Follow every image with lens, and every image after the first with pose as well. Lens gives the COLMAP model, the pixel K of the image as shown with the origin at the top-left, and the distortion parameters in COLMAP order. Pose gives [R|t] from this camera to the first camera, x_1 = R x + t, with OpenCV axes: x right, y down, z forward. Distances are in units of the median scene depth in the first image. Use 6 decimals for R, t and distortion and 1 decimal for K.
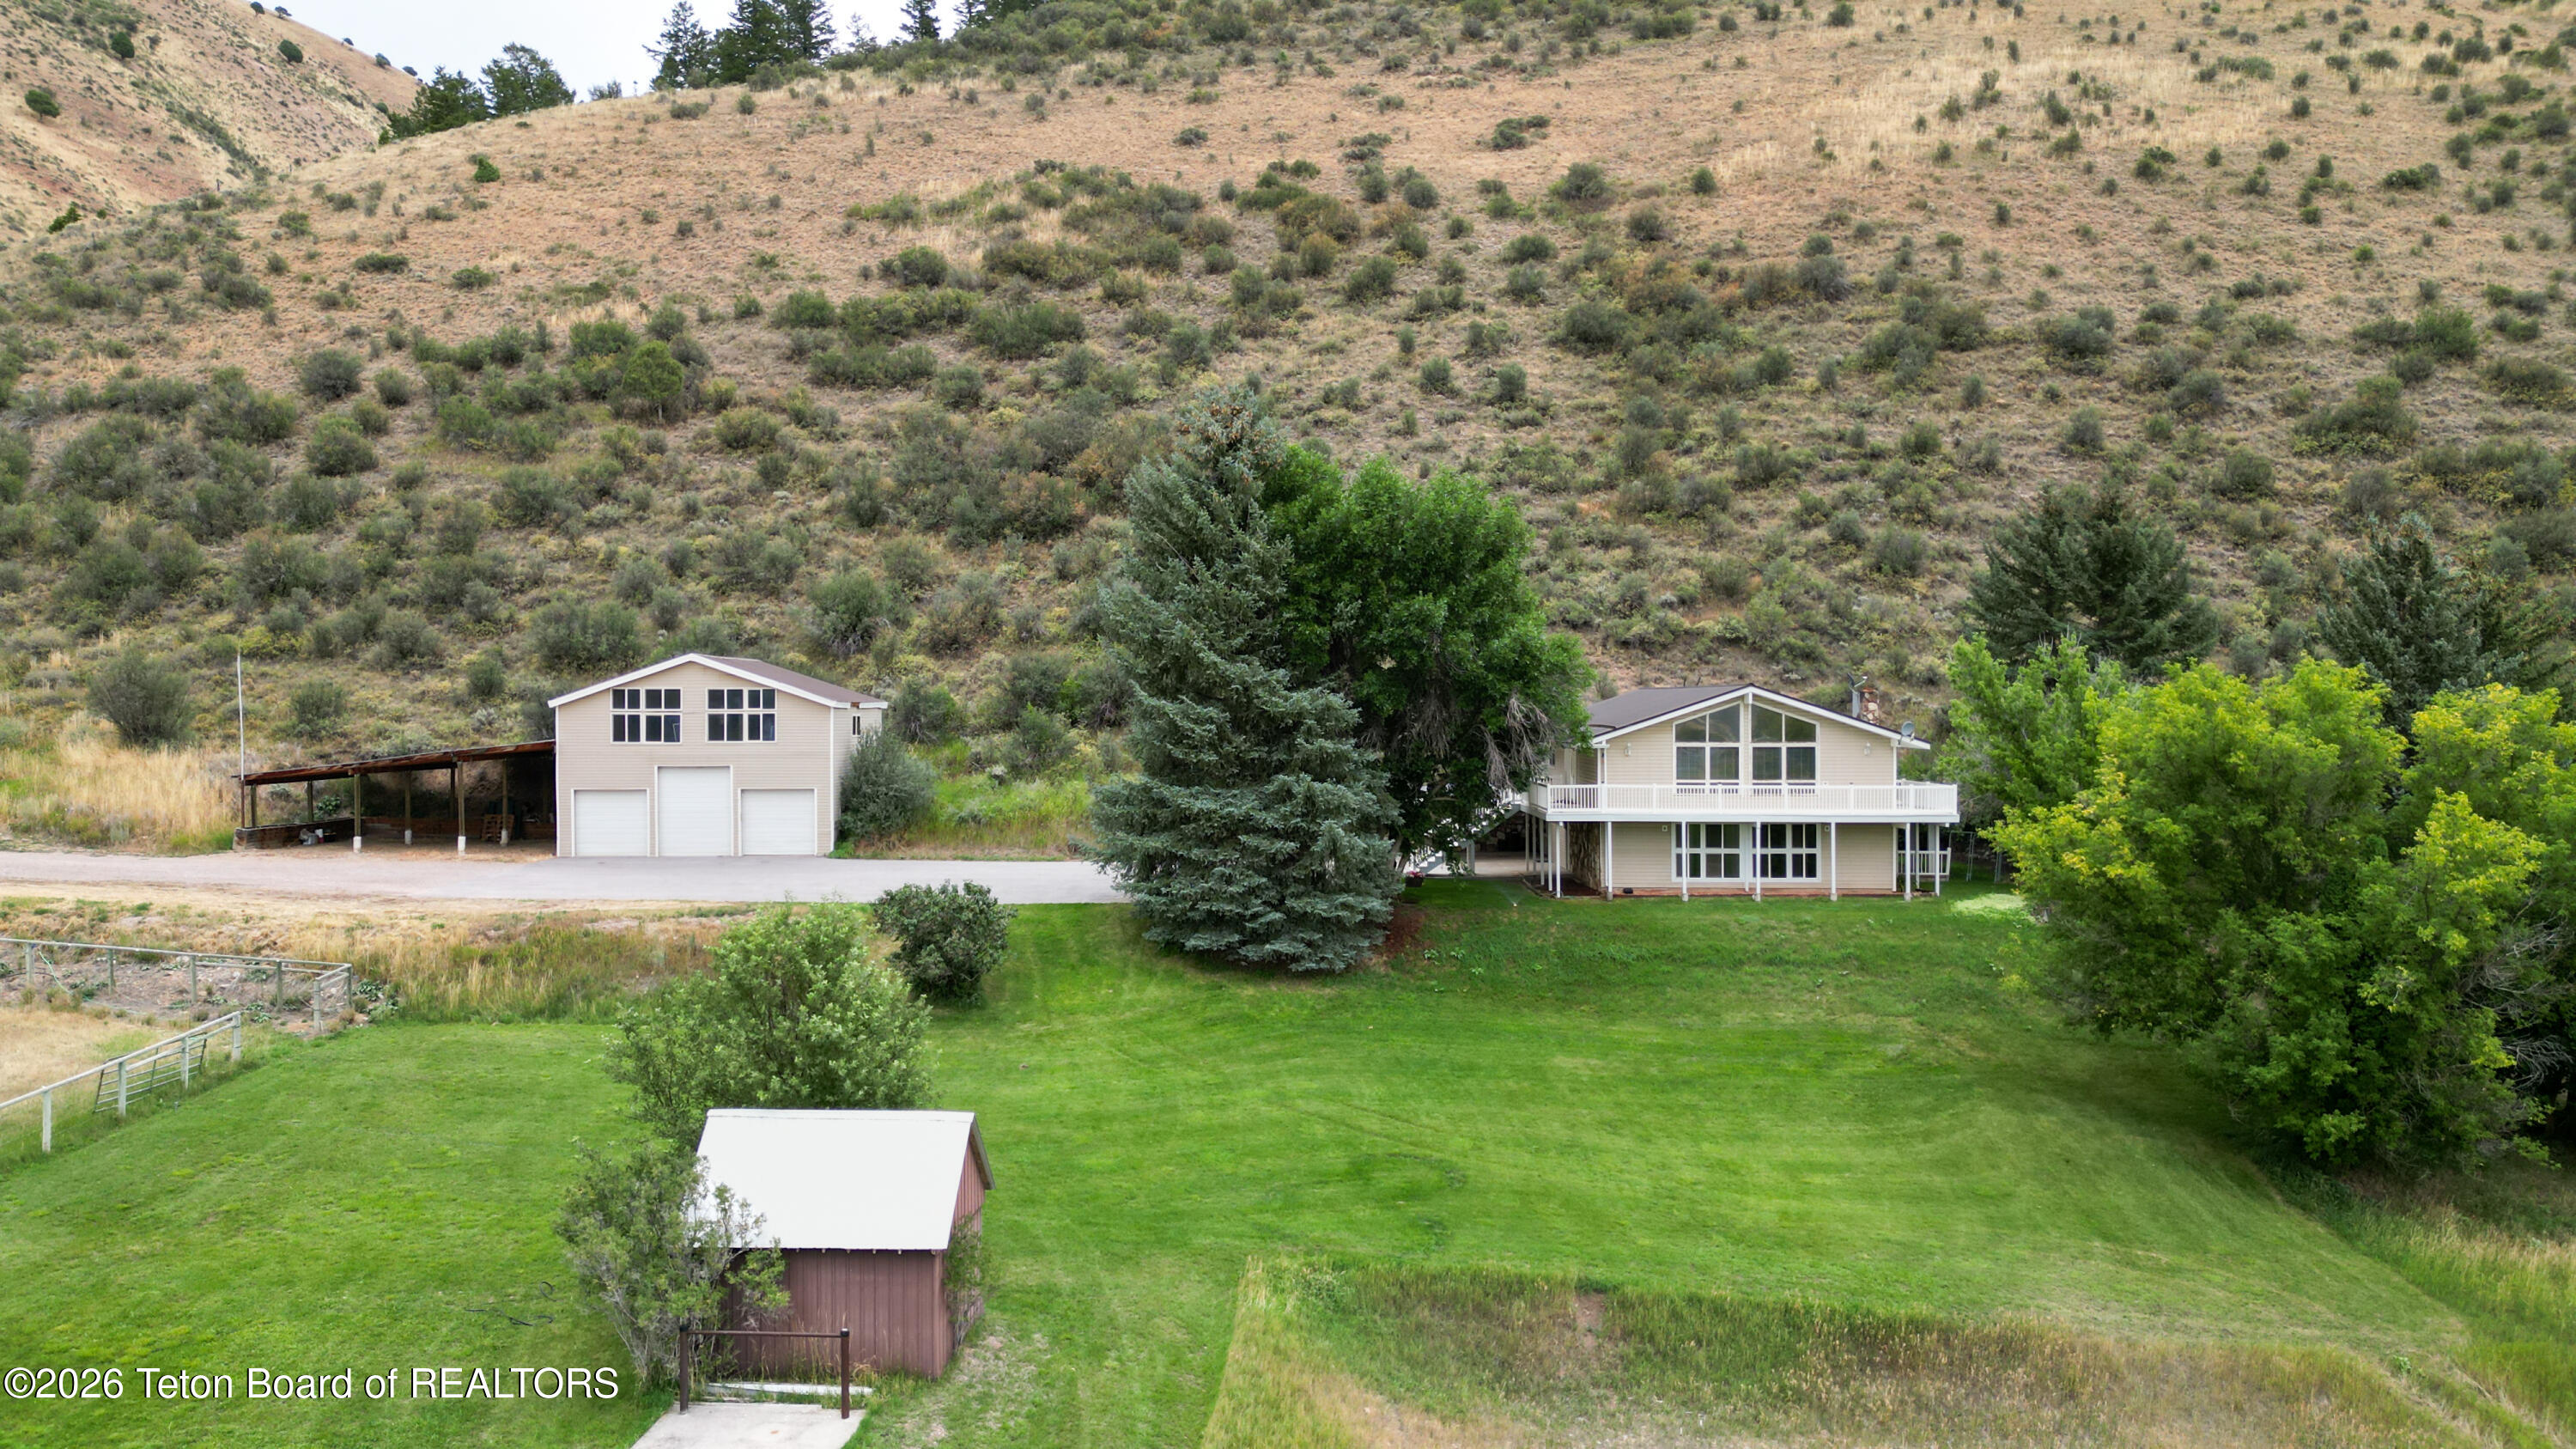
lens RADIAL K [[1789.1, 0, 1298.2], [0, 1789.1, 733.4], [0, 0, 1]] dist [0.073670, -0.070877]
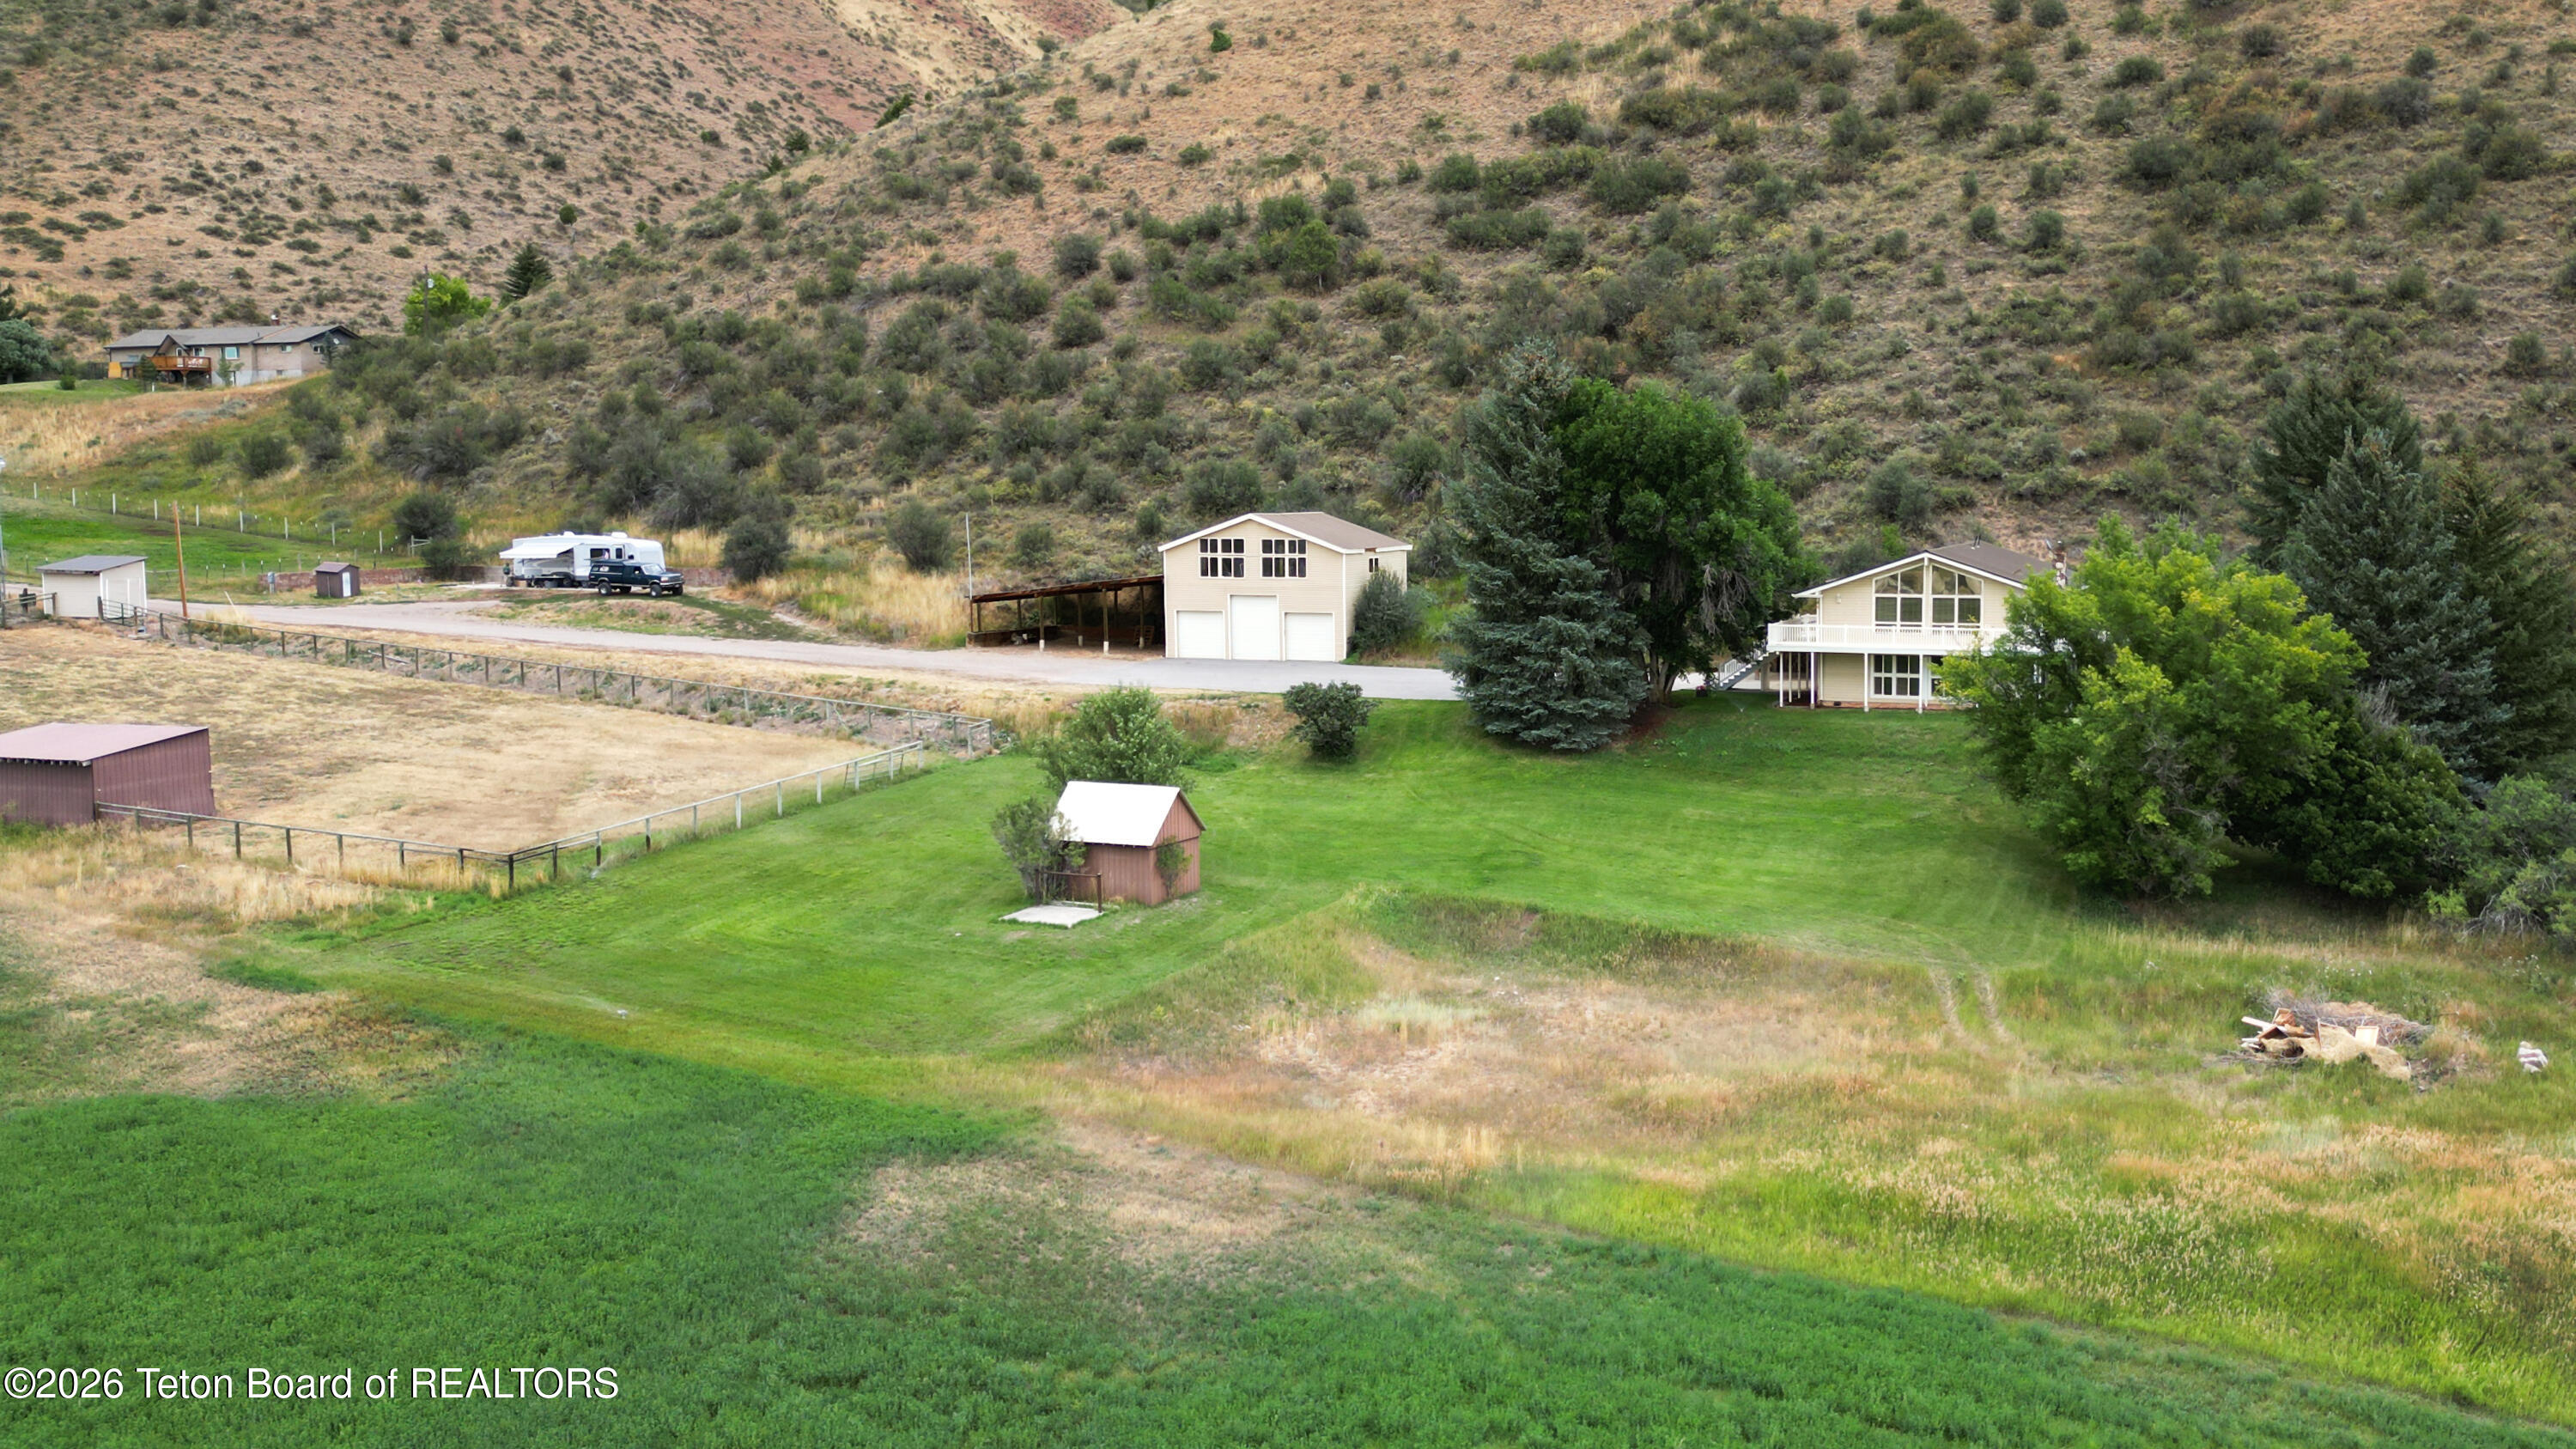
lens RADIAL K [[2173.5, 0, 1591.7], [0, 2173.5, 675.7], [0, 0, 1]] dist [0.091905, -0.080720]
pose [[0.950296, 0.026640, -0.310205, 0.318179], [-0.004596, 0.997424, 0.071577, -0.030235], [0.311313, -0.066594, 0.947971, -0.371315]]
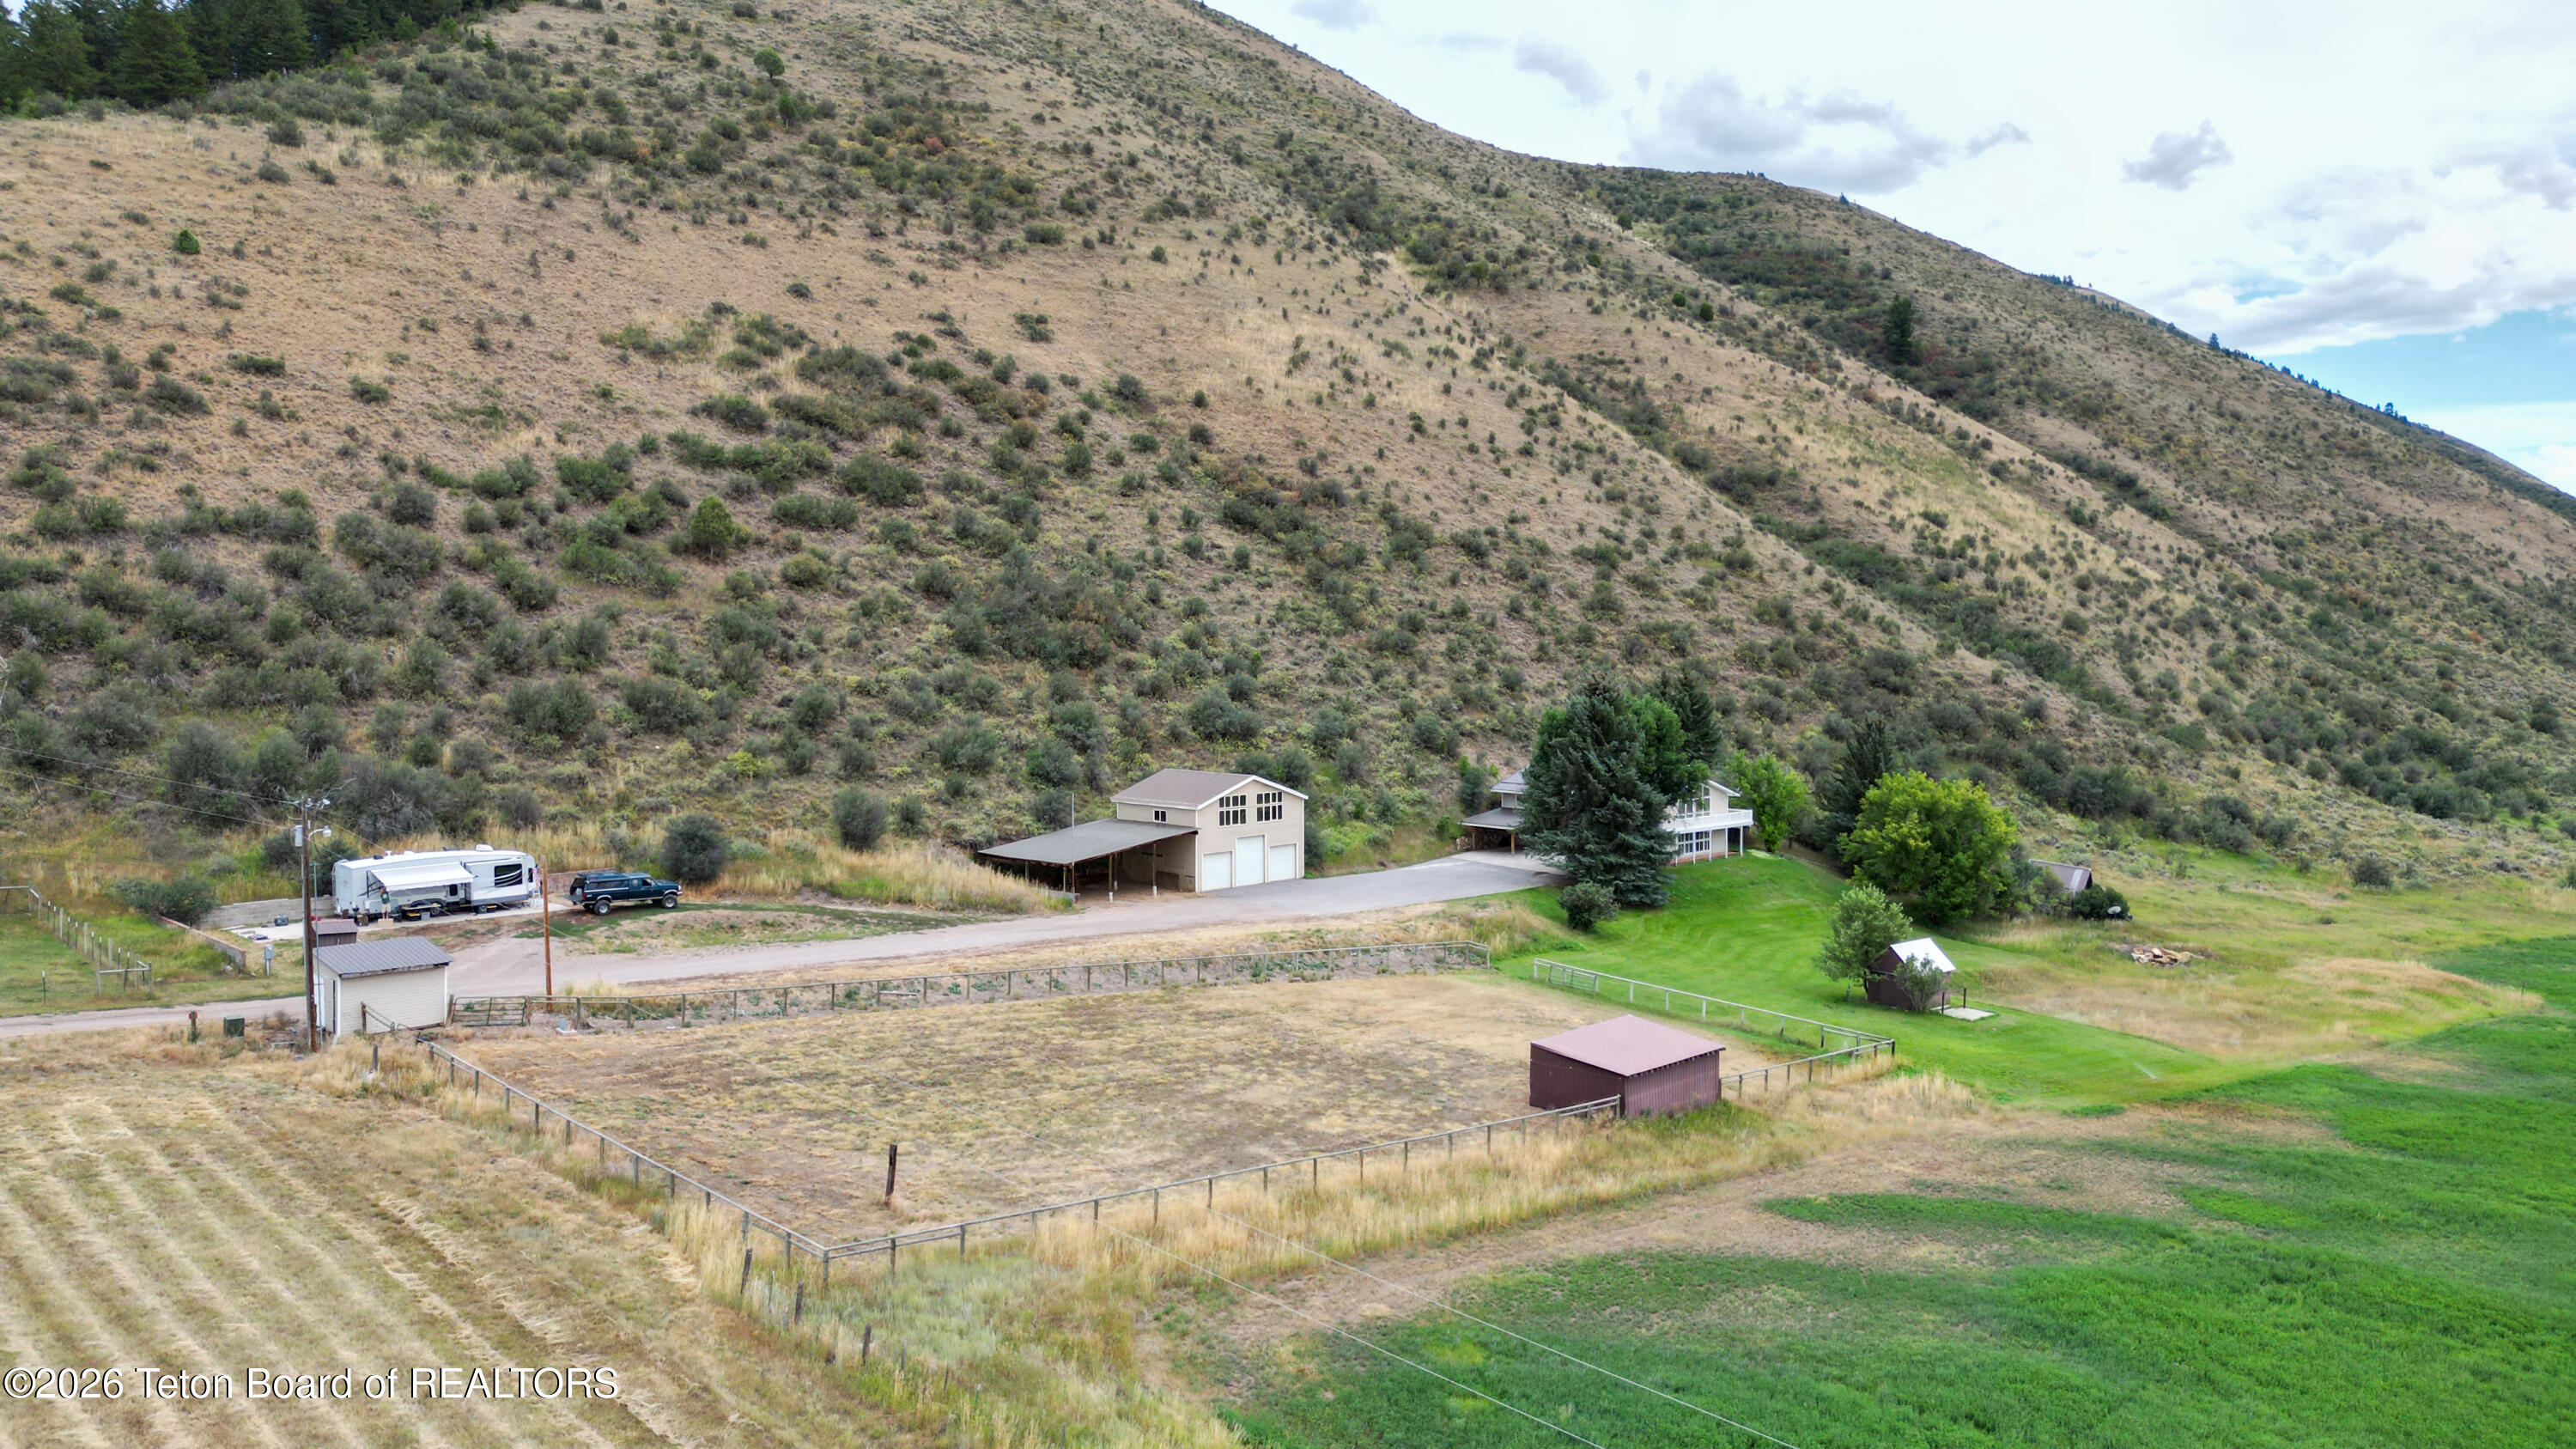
lens RADIAL K [[1789.1, 0, 1278.0], [0, 1789.1, 740.8], [0, 0, 1]] dist [0.073670, -0.070877]
pose [[0.725007, -0.039877, 0.687586, -1.159689], [0.010570, 0.998849, 0.046784, -0.121357], [-0.688660, -0.026651, 0.724594, -0.245053]]
